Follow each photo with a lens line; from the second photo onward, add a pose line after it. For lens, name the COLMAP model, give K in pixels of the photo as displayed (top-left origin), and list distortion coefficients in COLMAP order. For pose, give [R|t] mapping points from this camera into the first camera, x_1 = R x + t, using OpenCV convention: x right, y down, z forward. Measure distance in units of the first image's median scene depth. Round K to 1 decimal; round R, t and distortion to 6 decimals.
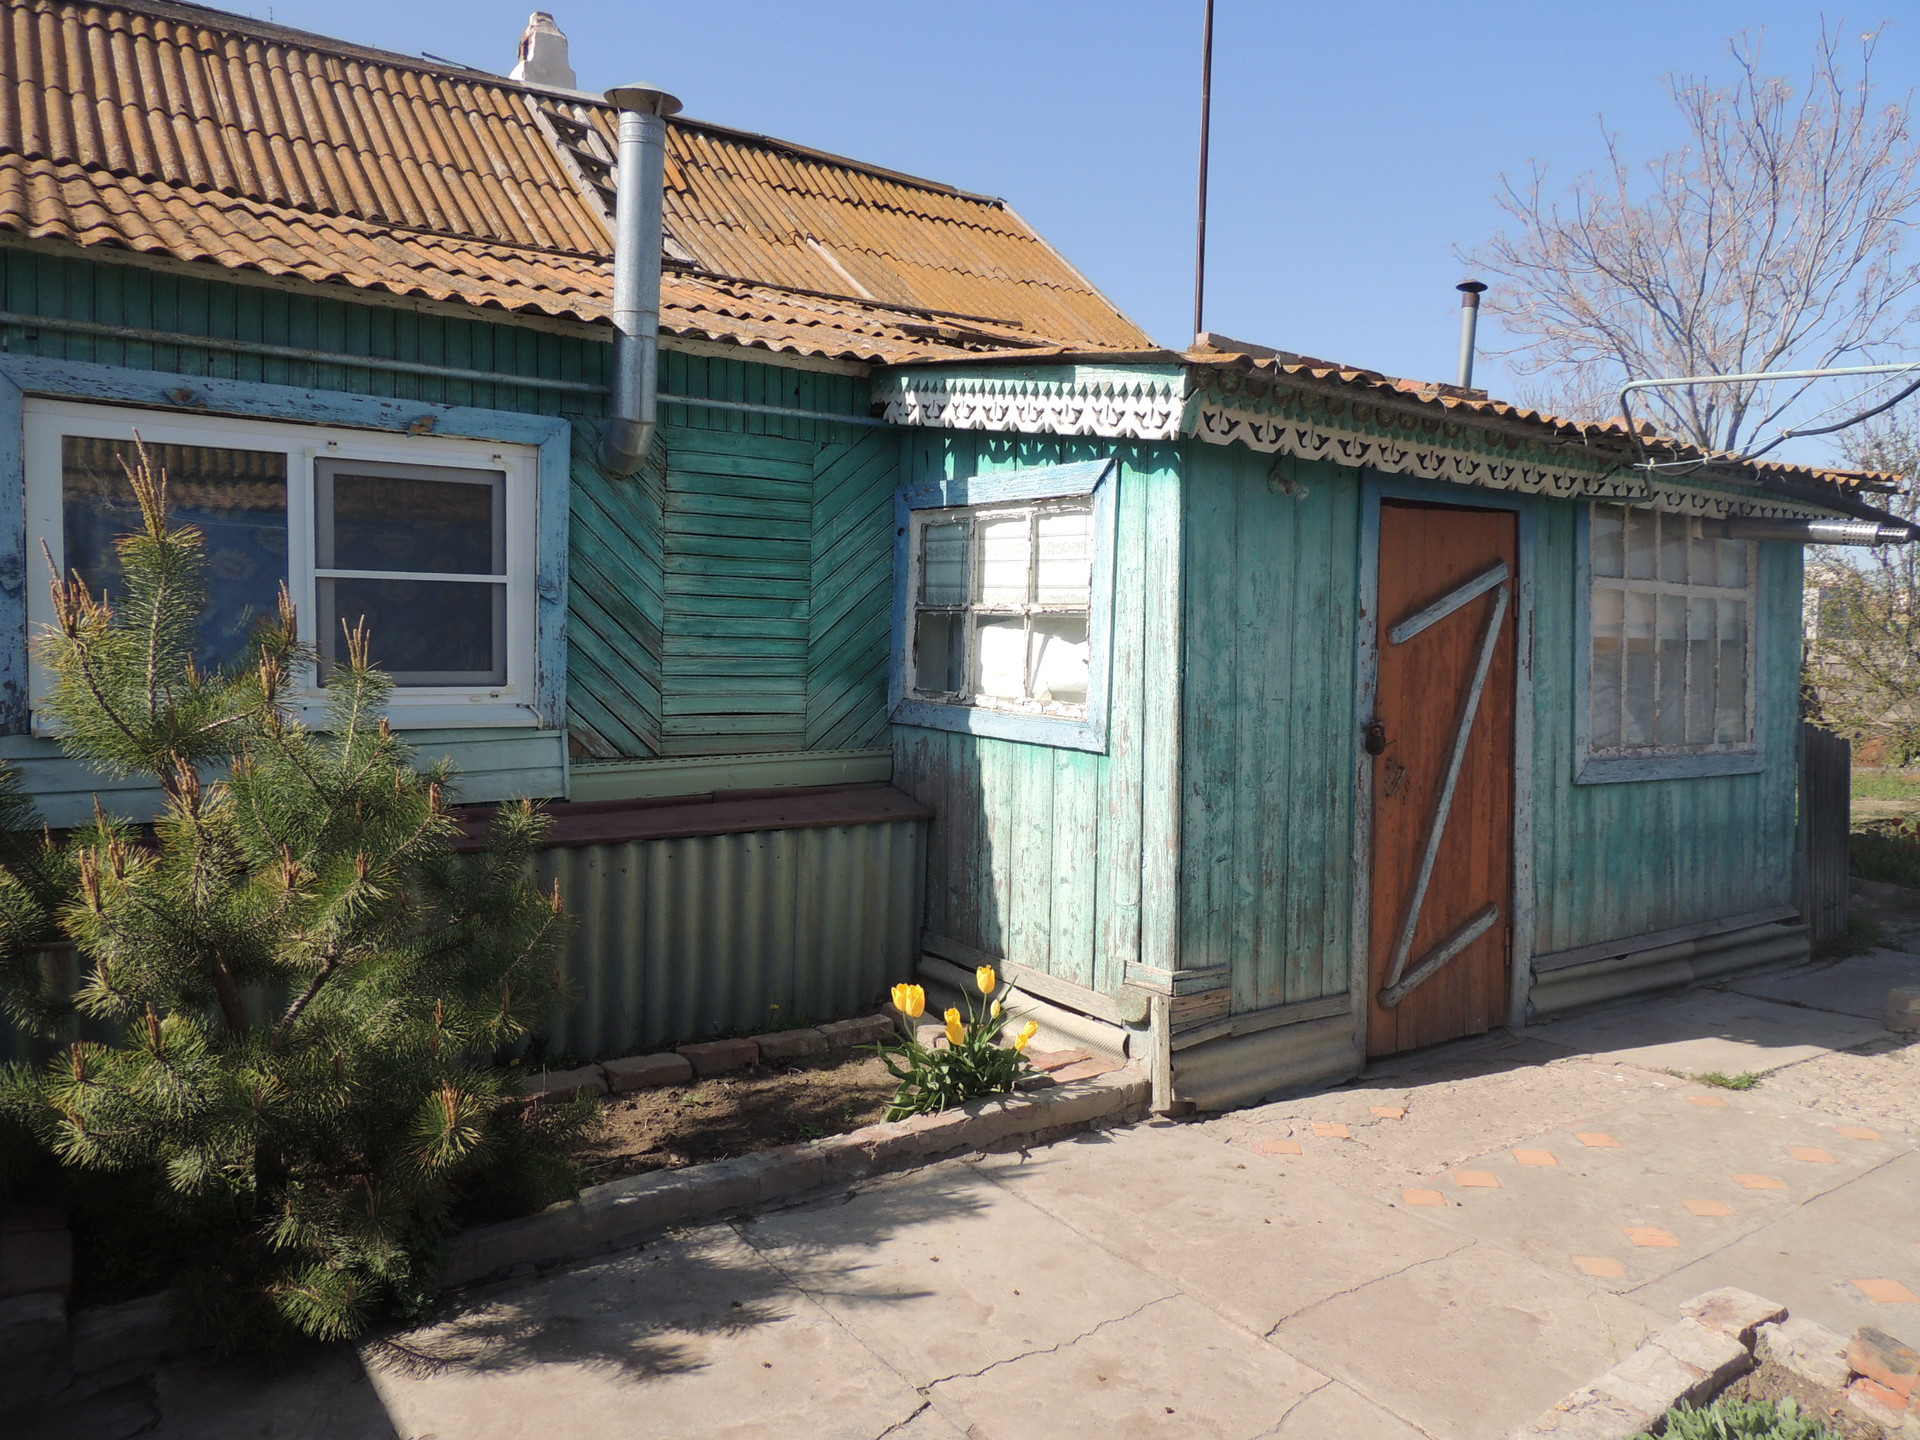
lens RADIAL K [[1374.6, 0, 962.2], [0, 1374.6, 730.0], [0, 0, 1]] dist [-0.015701, -0.000230]
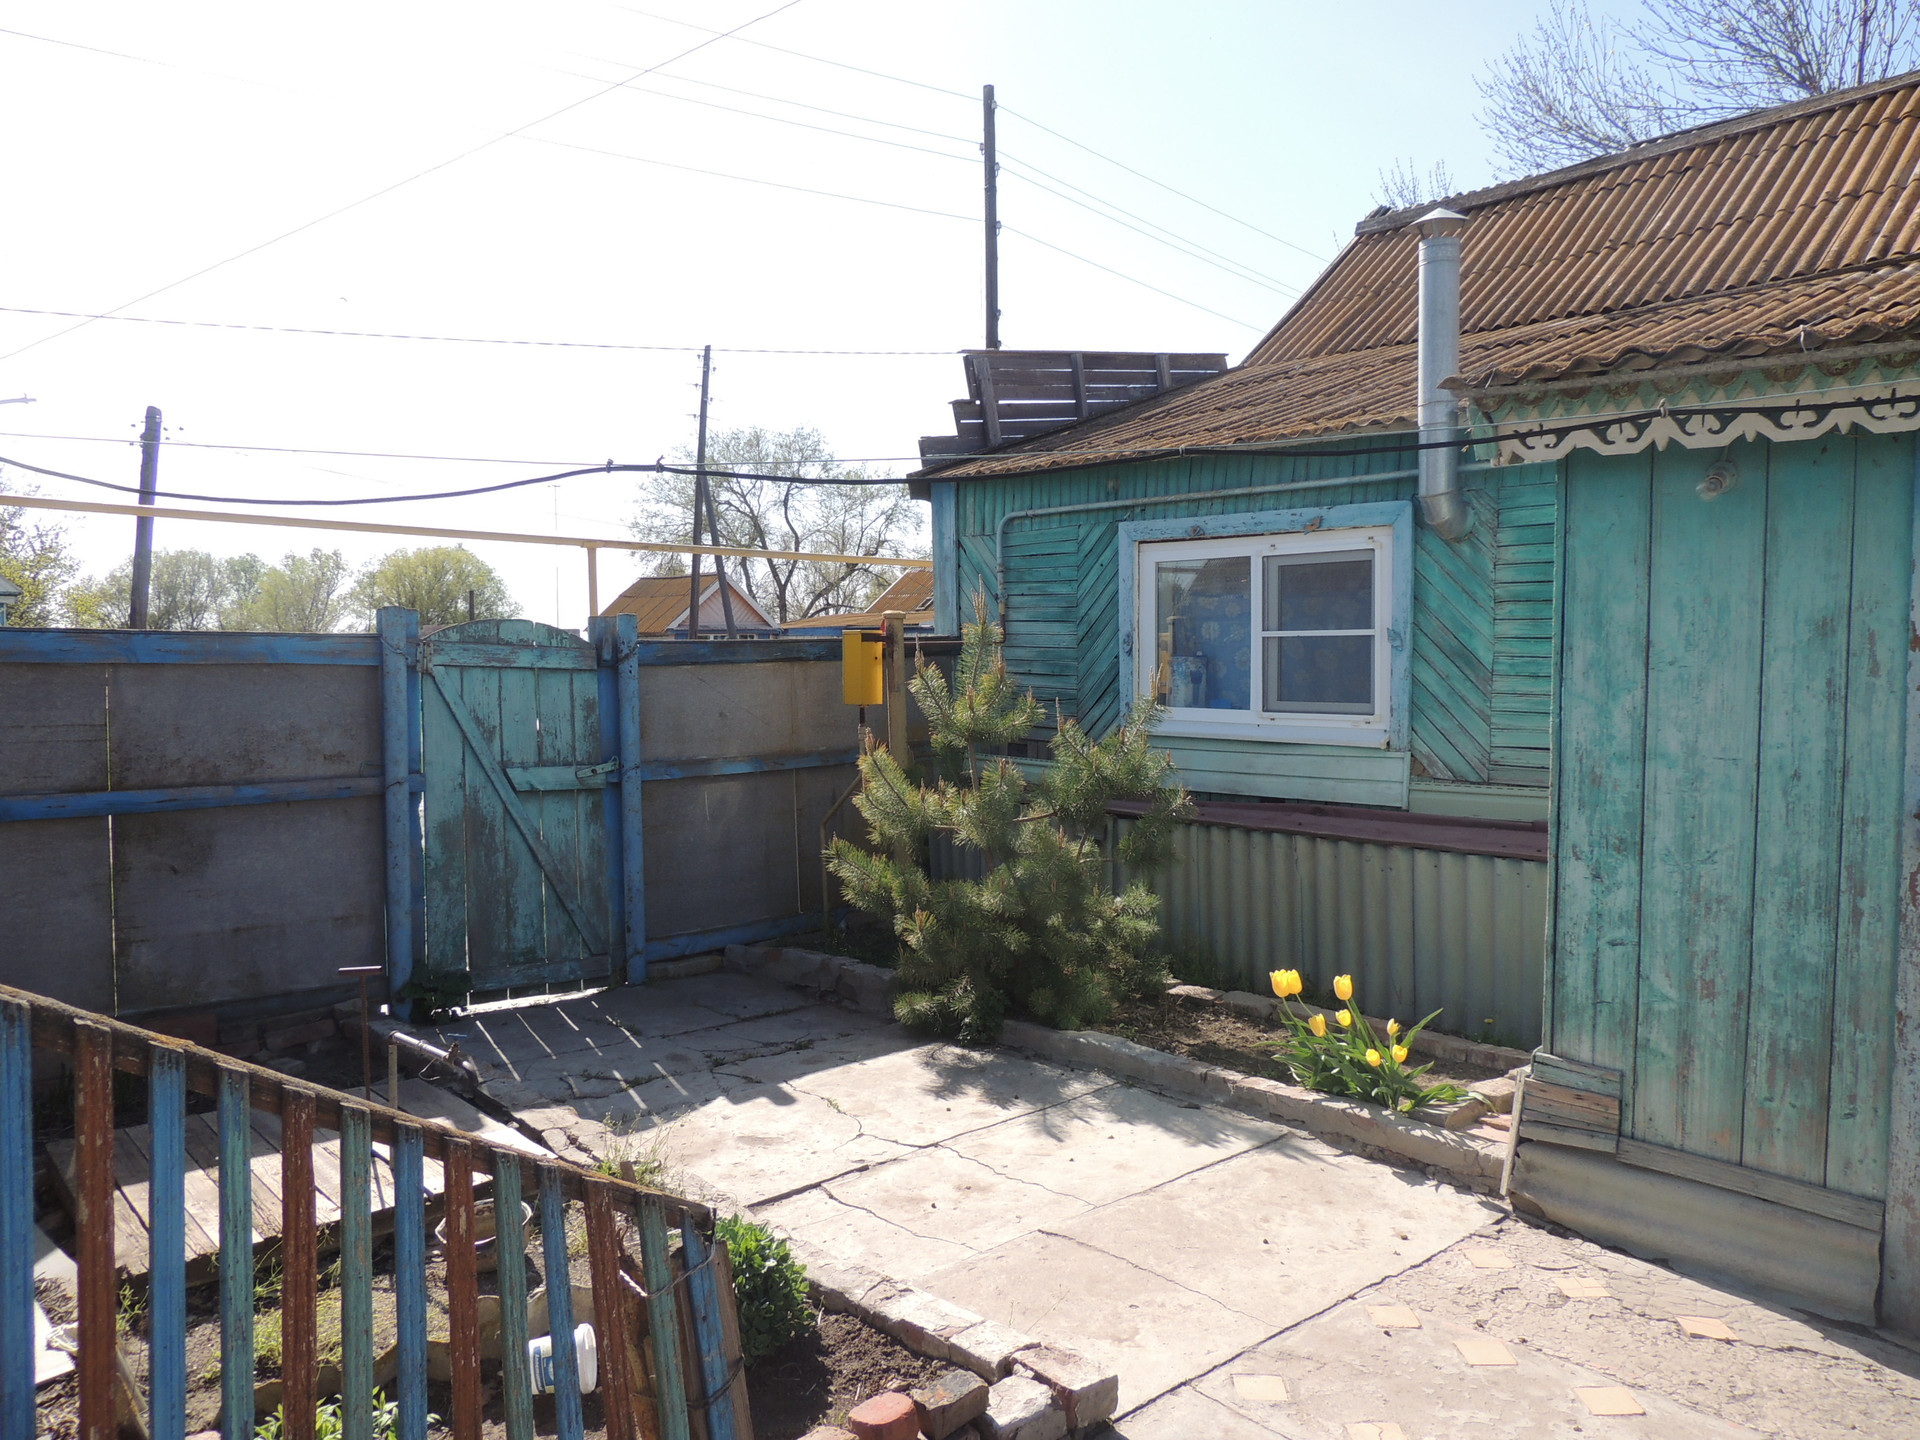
lens RADIAL K [[1374.6, 0, 958.2], [0, 1374.6, 729.3], [0, 0, 1]] dist [-0.015701, -0.000230]
pose [[0.118963, 0.037877, -0.992176, 0.946337], [-0.062809, 0.997558, 0.030552, -0.035354], [0.990910, 0.058683, 0.121052, 0.485688]]
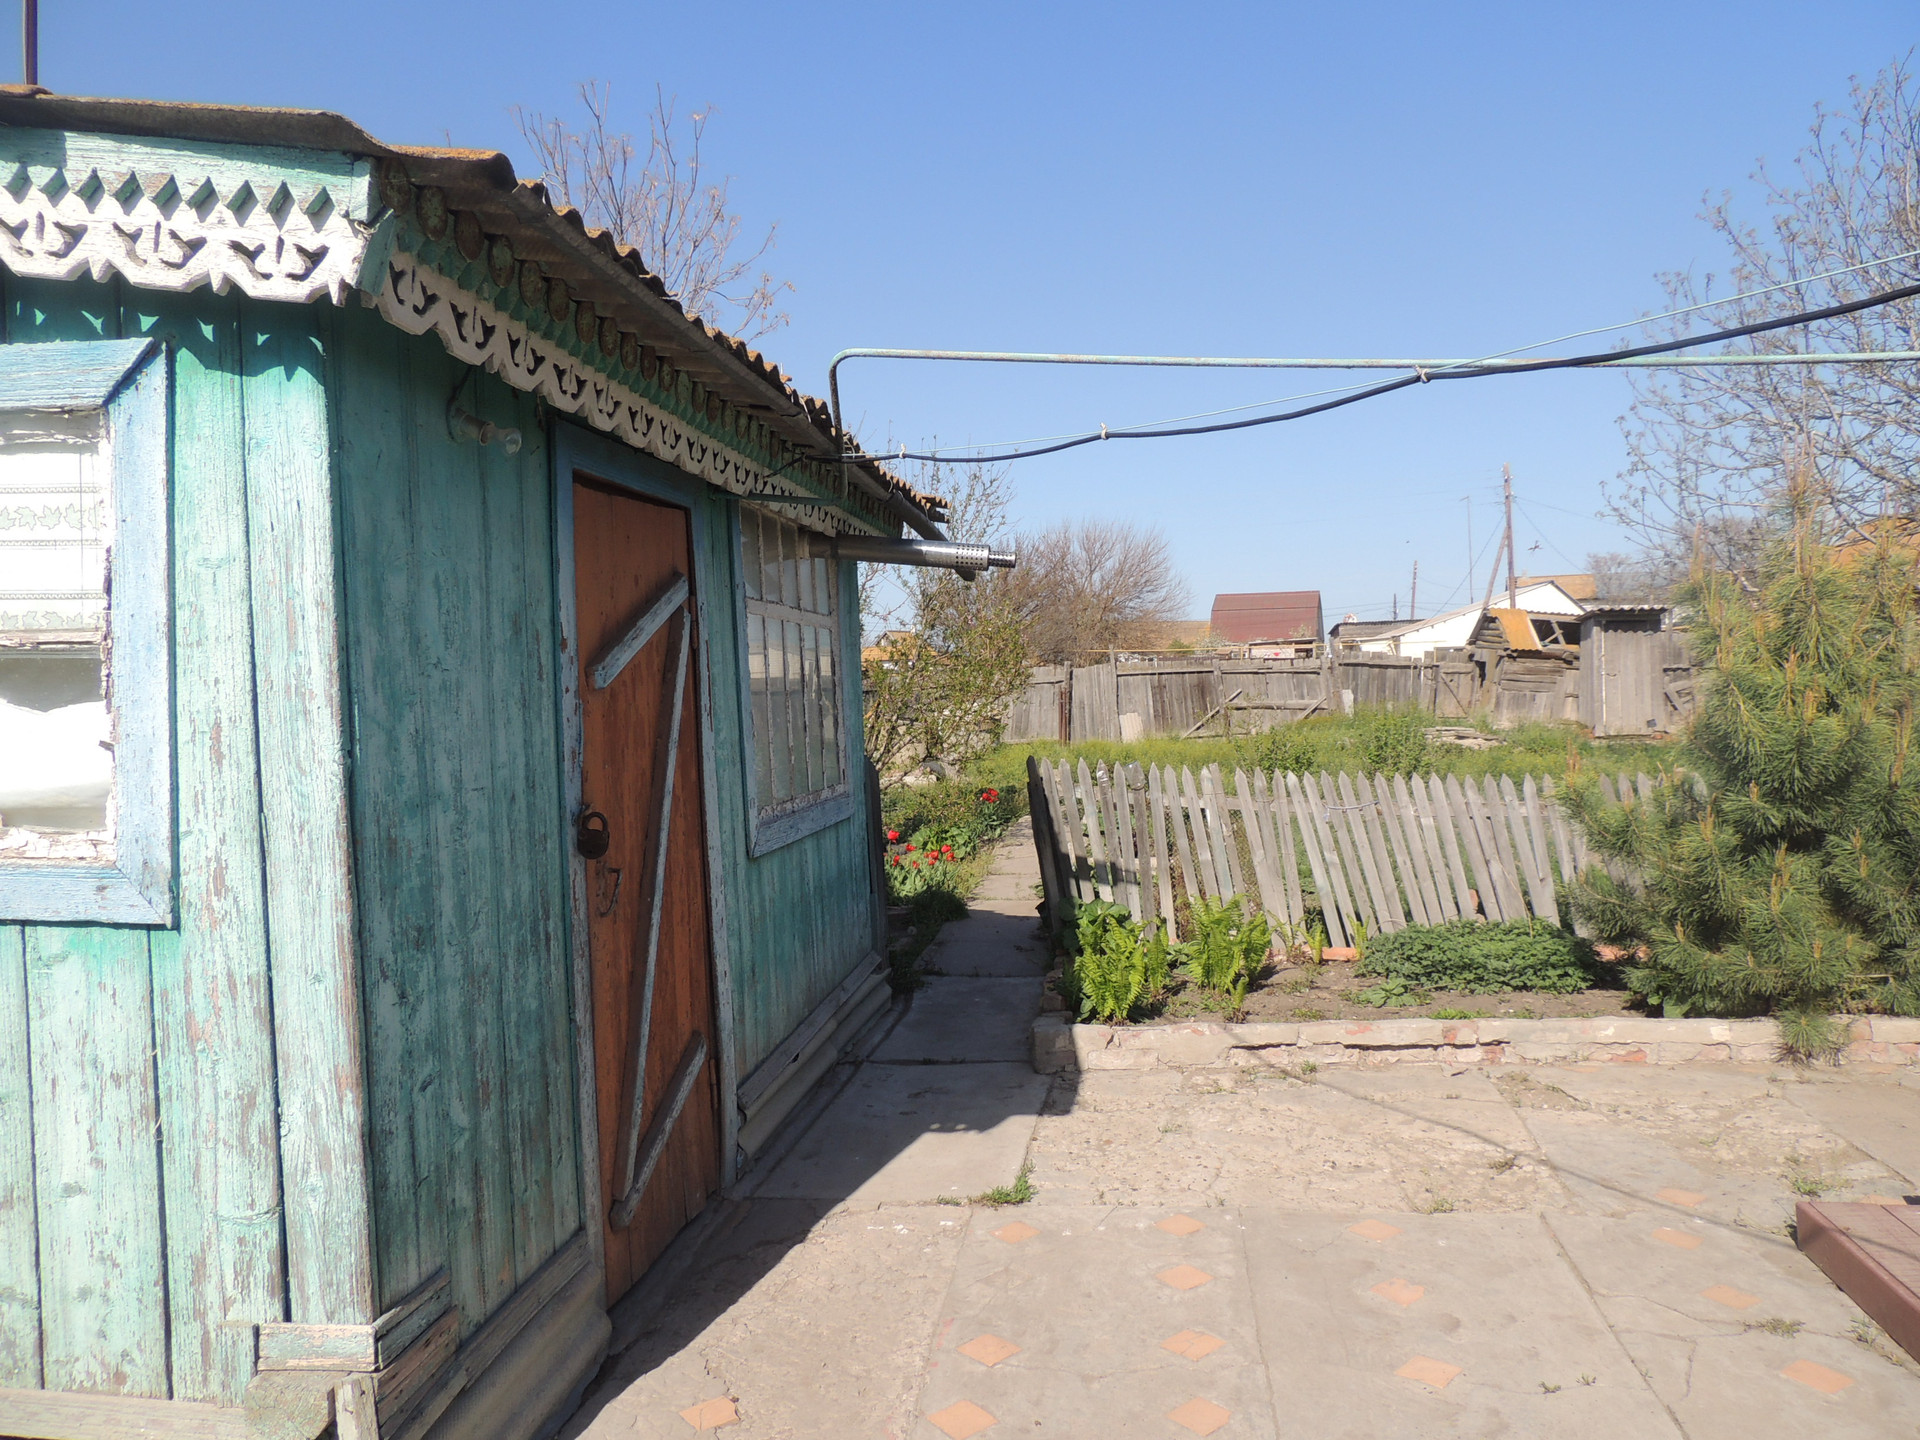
lens RADIAL K [[1374.6, 0, 967.5], [0, 1374.6, 726.0], [0, 0, 1]] dist [-0.015701, -0.000230]
pose [[0.673812, -0.052664, 0.737024, -0.064226], [0.077492, 0.996993, 0.000395, -0.033514], [-0.734829, 0.056847, 0.675866, 0.446182]]
